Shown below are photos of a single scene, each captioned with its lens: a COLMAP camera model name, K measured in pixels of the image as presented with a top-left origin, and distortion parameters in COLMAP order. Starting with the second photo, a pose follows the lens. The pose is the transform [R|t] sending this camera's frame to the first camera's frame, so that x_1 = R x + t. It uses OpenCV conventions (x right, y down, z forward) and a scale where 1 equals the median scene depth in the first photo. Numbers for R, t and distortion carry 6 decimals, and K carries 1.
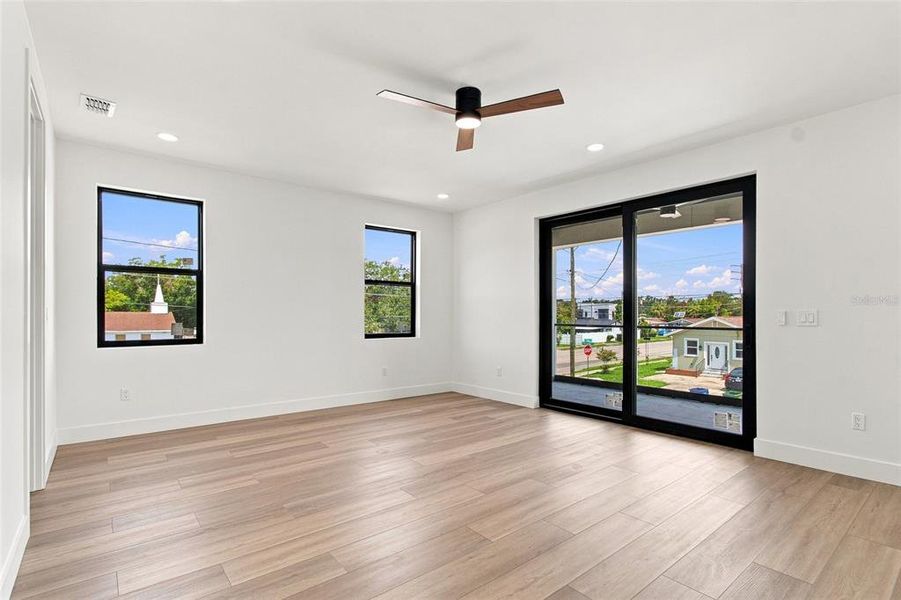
lens RADIAL K [[428.8, 0, 453.5], [0, 428.8, 309.2], [0, 0, 1]] dist [0.000738, 0.000299]
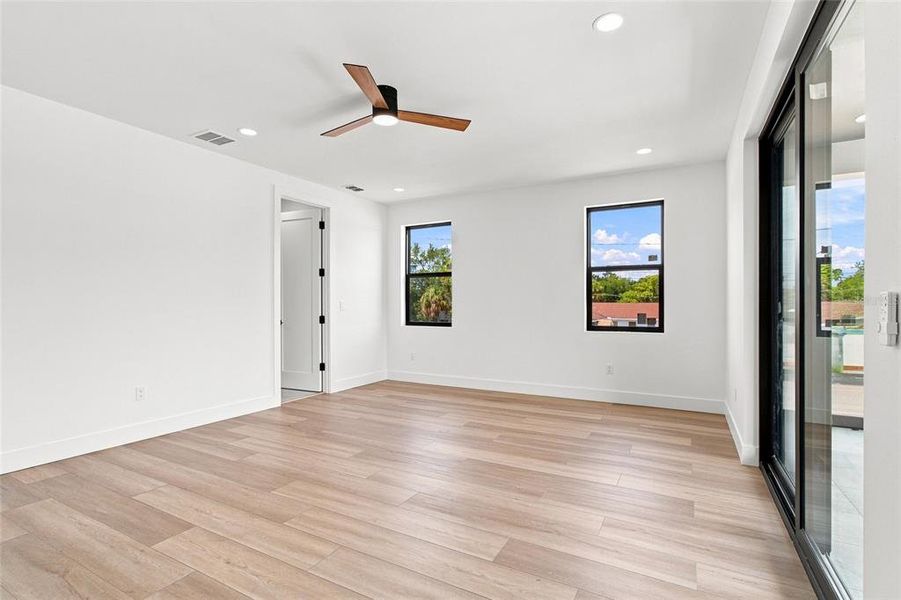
lens RADIAL K [[419.7, 0, 469.4], [0, 419.7, 300.8], [0, 0, 1]] dist [-0.016983, 0.000160]
pose [[0.390601, -0.012652, -0.920473, 0.277943], [0.014965, 0.999861, -0.007393, 0.002903], [0.920438, -0.010887, 0.390736, 0.209876]]
